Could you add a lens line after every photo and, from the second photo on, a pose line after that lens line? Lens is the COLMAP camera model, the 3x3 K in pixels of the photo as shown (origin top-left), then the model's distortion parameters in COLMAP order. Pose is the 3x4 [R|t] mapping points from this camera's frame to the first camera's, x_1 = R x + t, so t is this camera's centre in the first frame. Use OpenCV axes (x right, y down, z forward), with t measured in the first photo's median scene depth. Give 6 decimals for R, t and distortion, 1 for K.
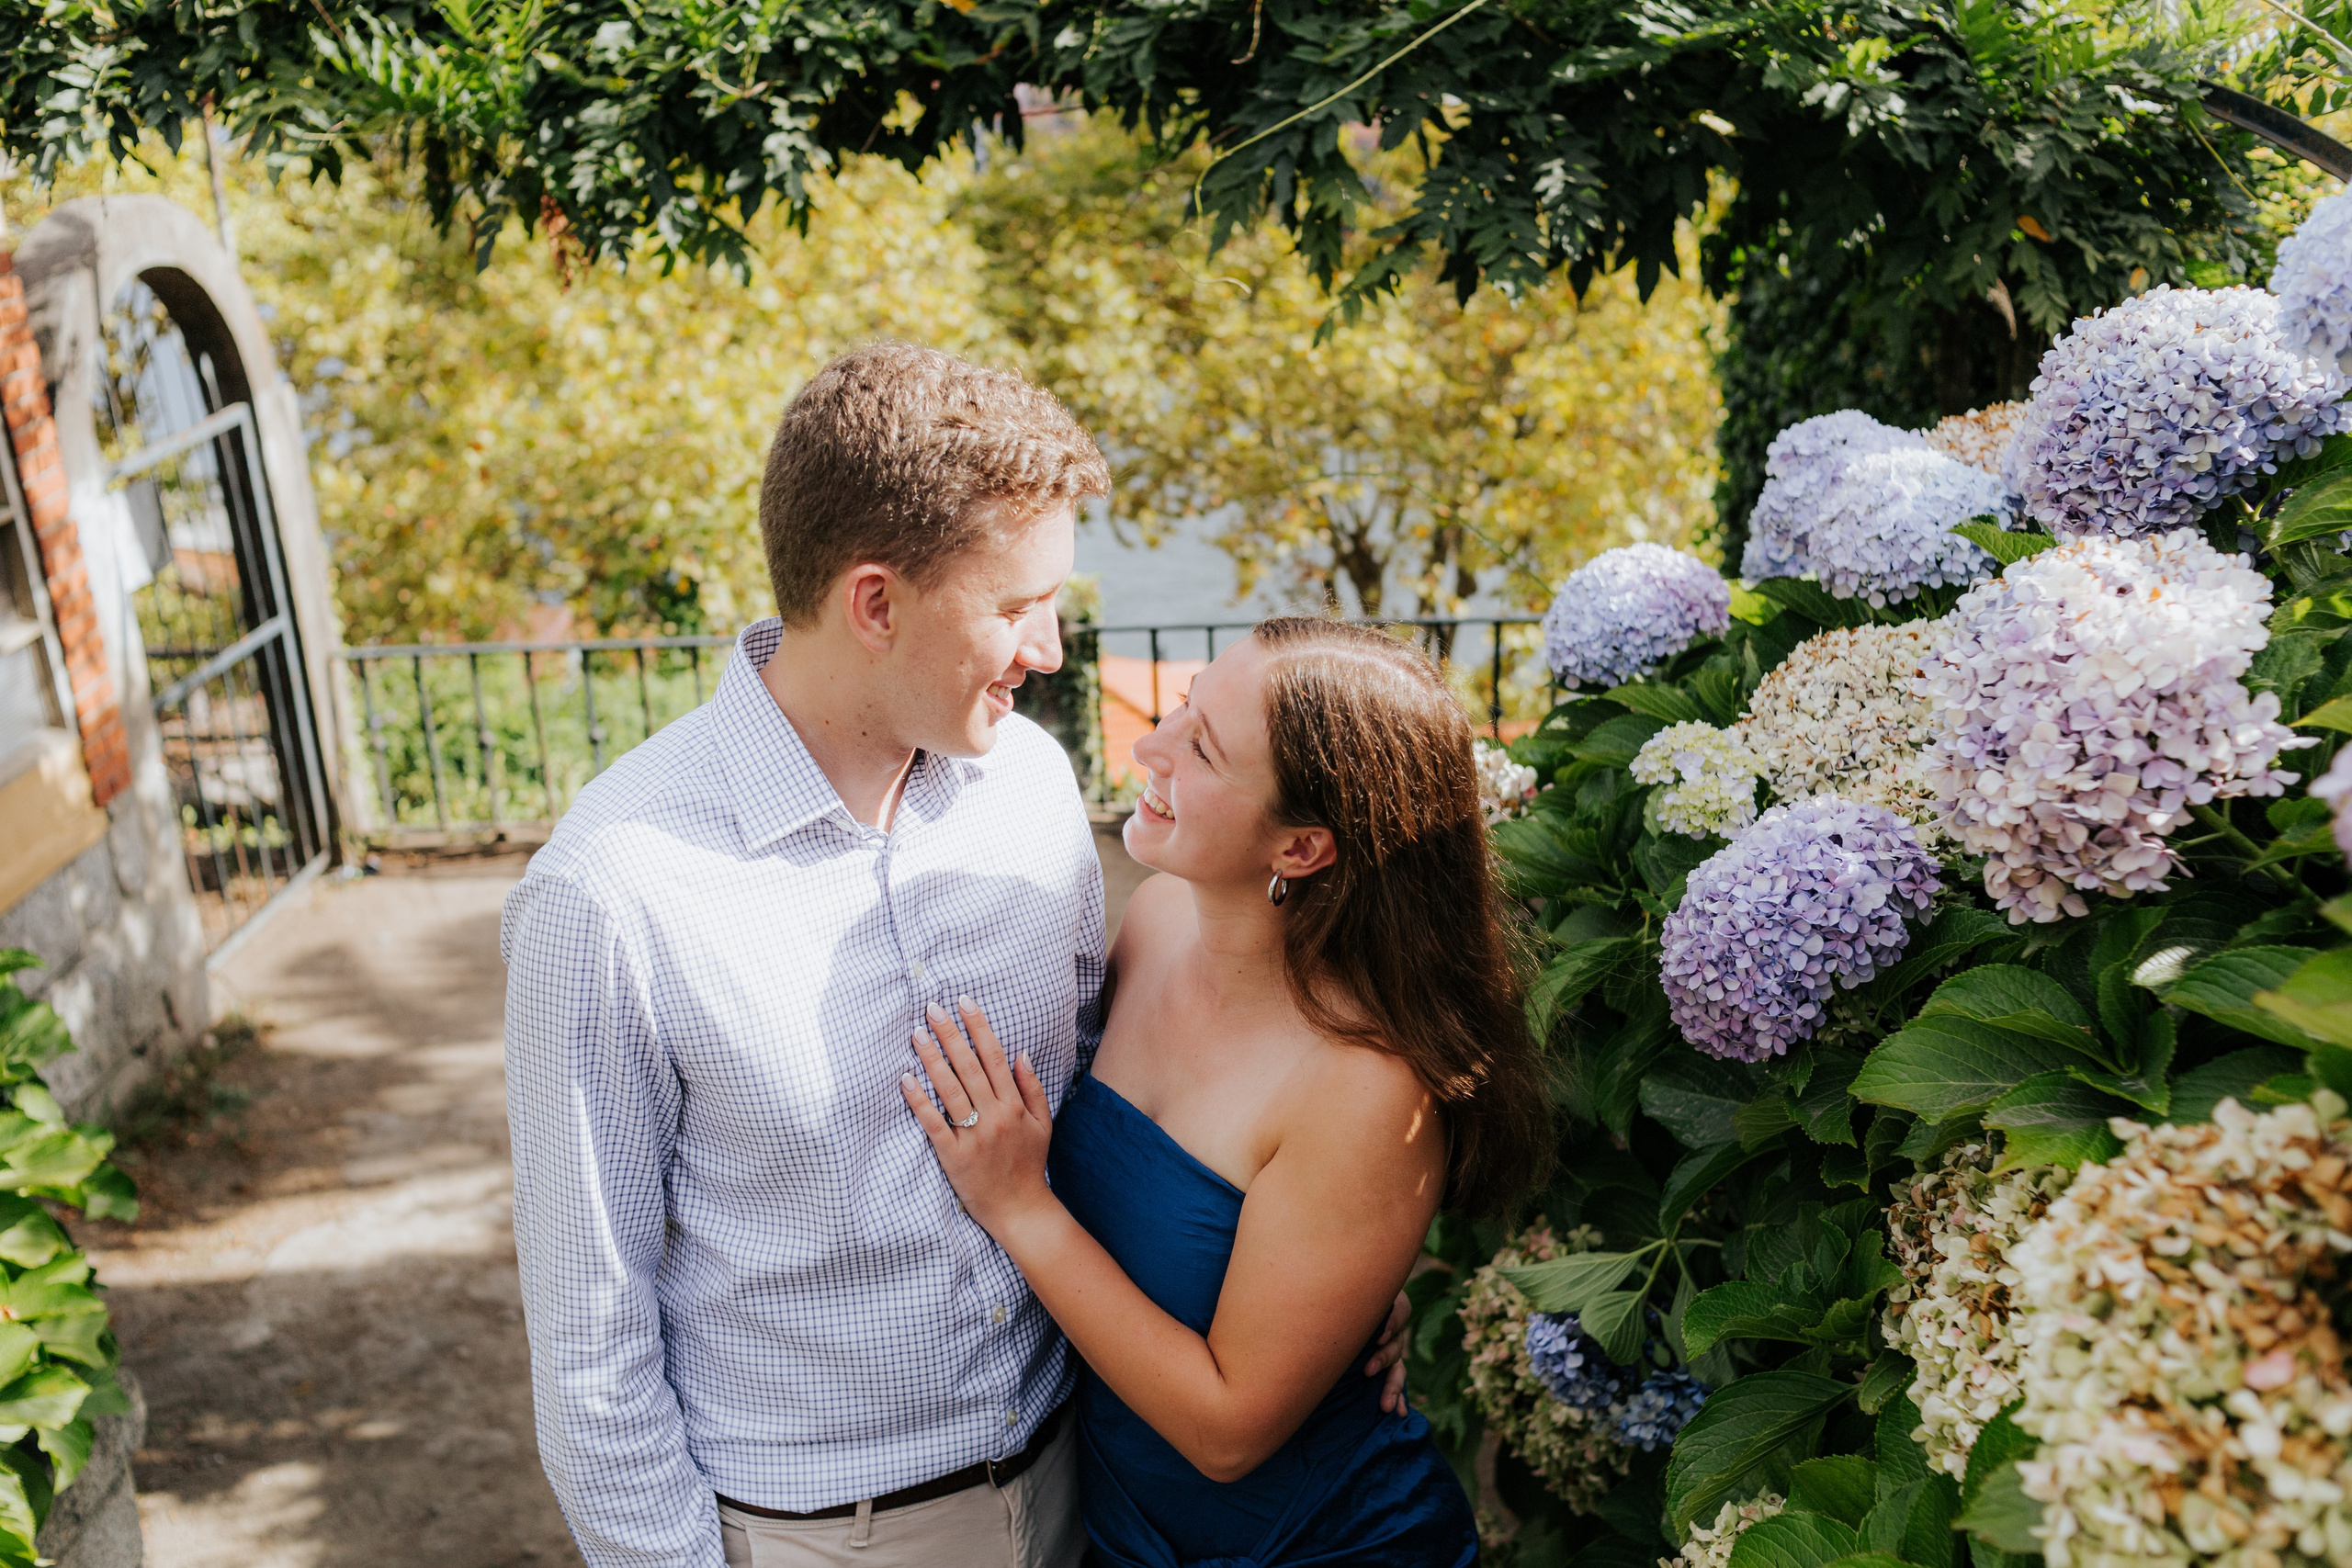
lens RADIAL K [[2287.6, 0, 1176.0], [0, 2287.6, 784.0], [0, 0, 1]] dist [0.002286, -0.002917]
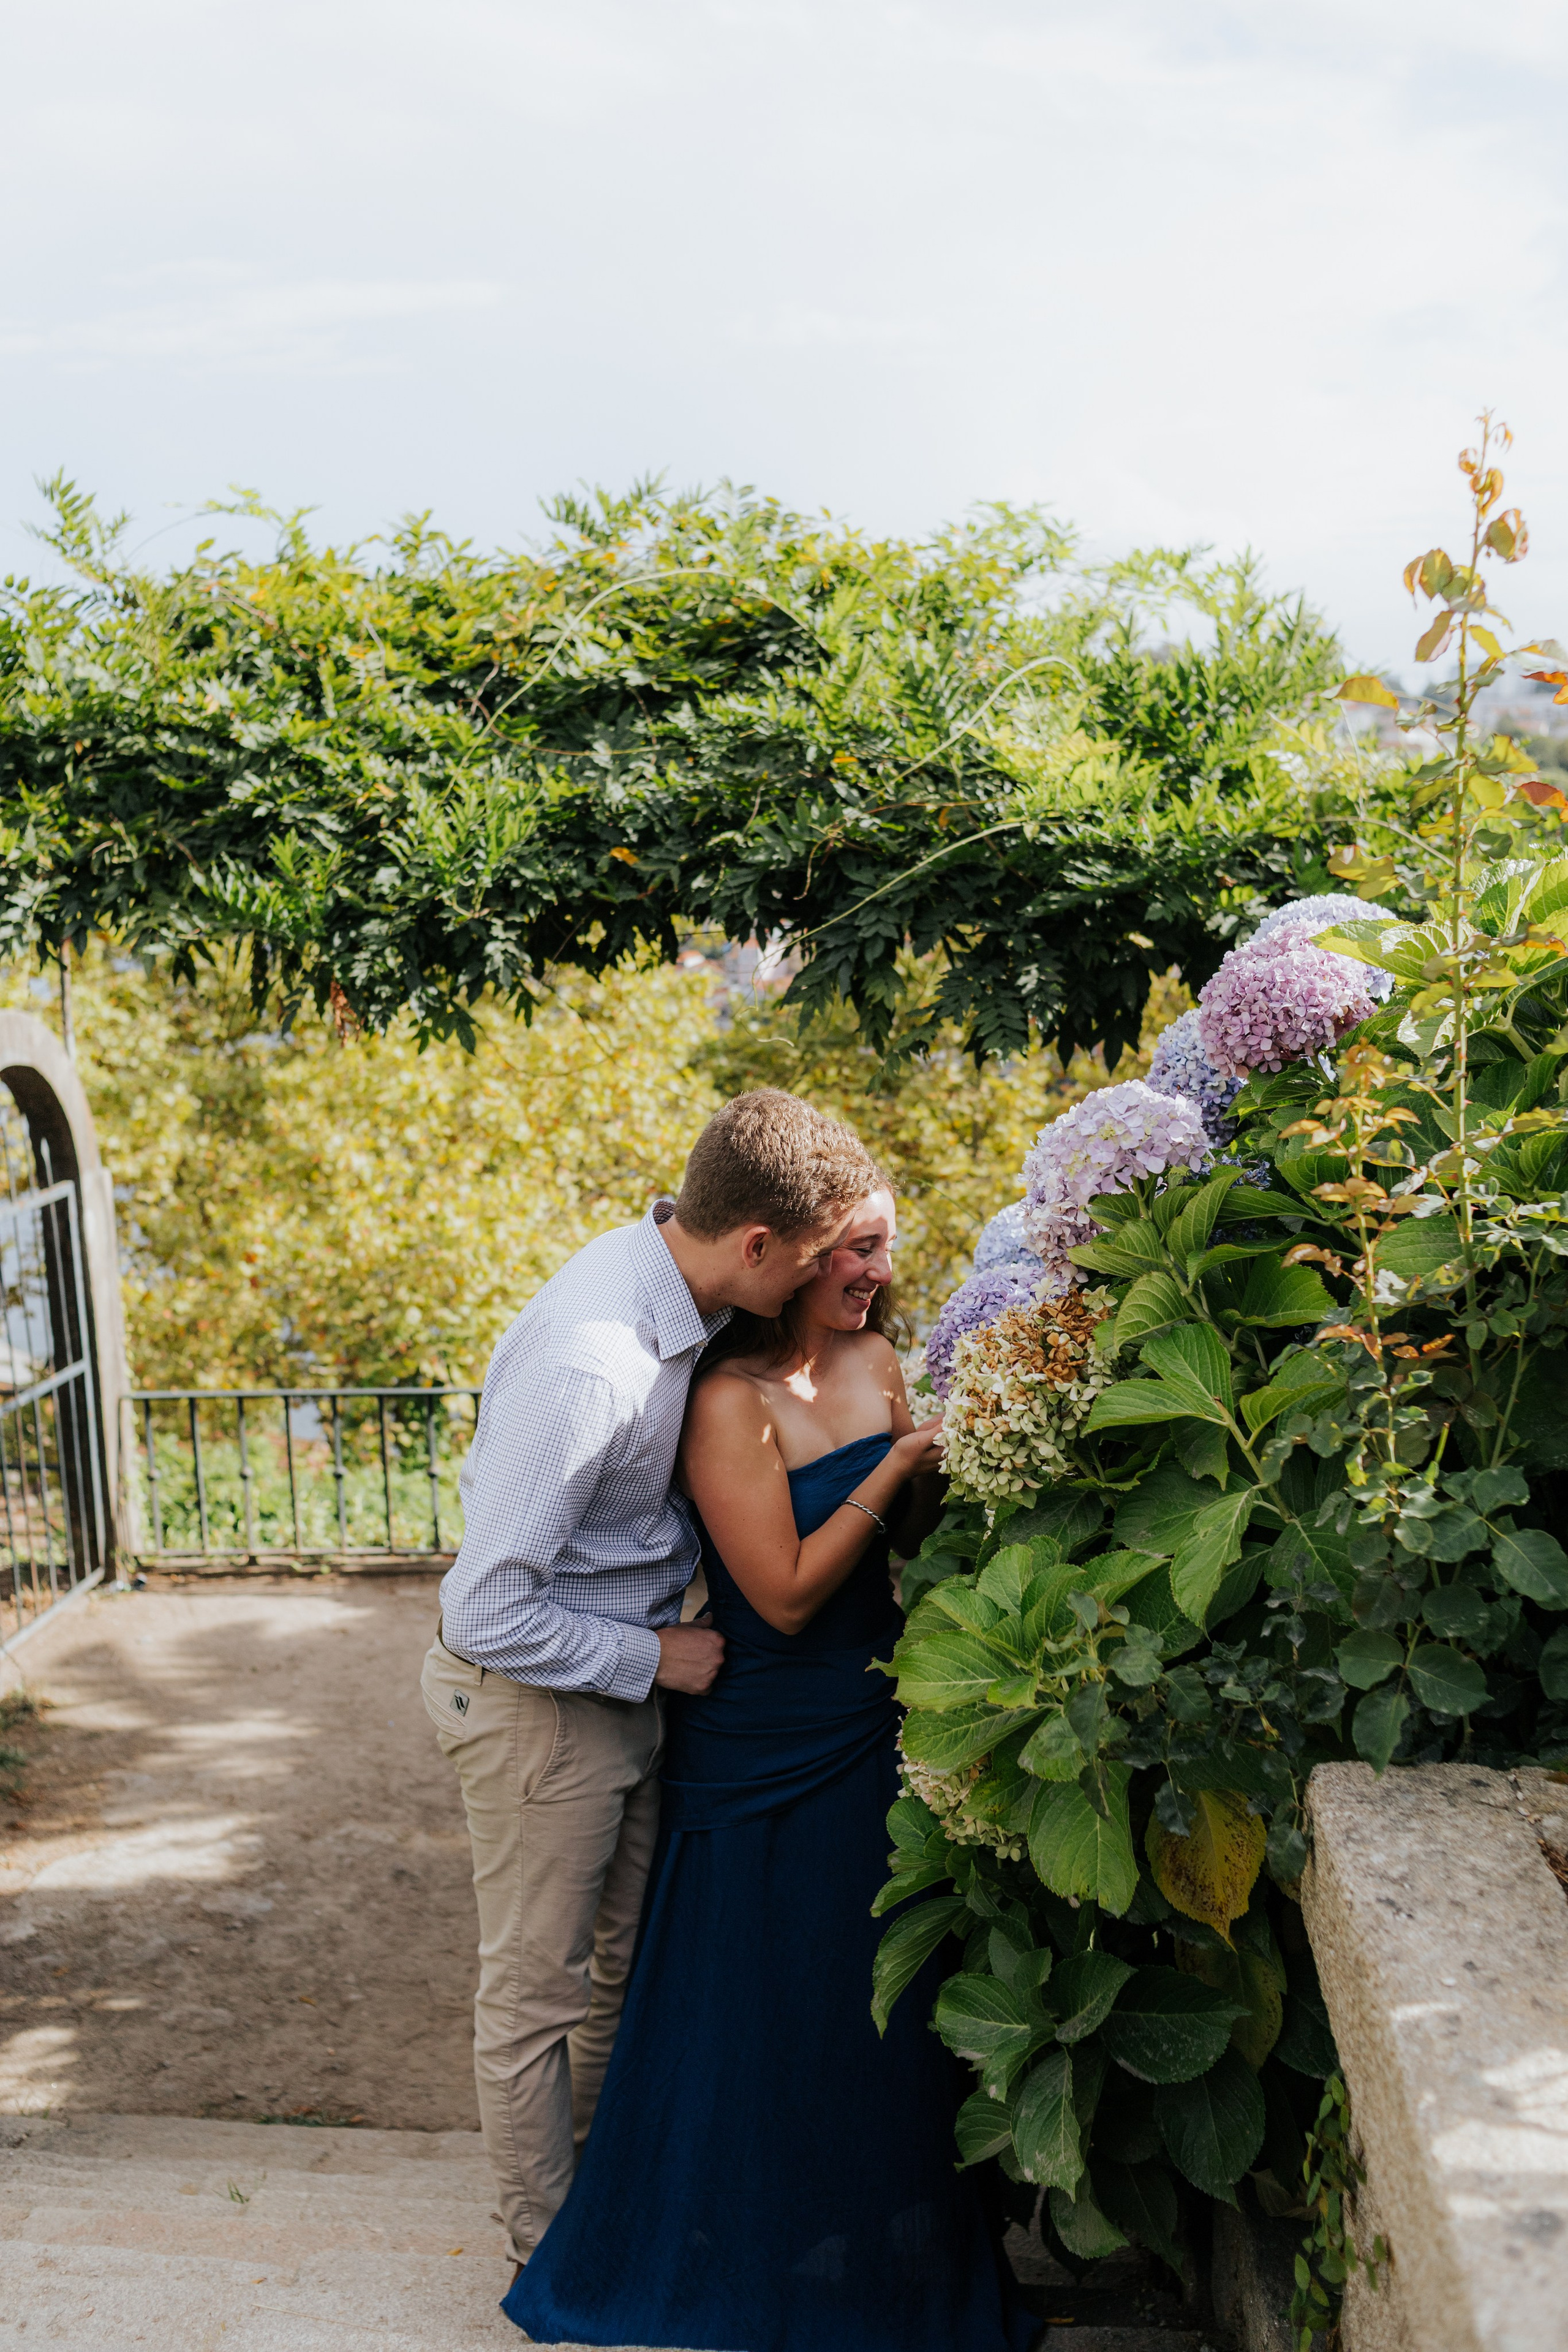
lens RADIAL K [[2287.8, 0, 786.1], [0, 2287.8, 1164.7], [0, 0, 1]] dist [0.002286, -0.002917]
pose [[0.997947, 0.016540, -0.061880, 0.098276], [-0.028862, 0.978566, -0.203899, 0.138726], [0.057181, 0.205266, 0.977034, -0.362238]]
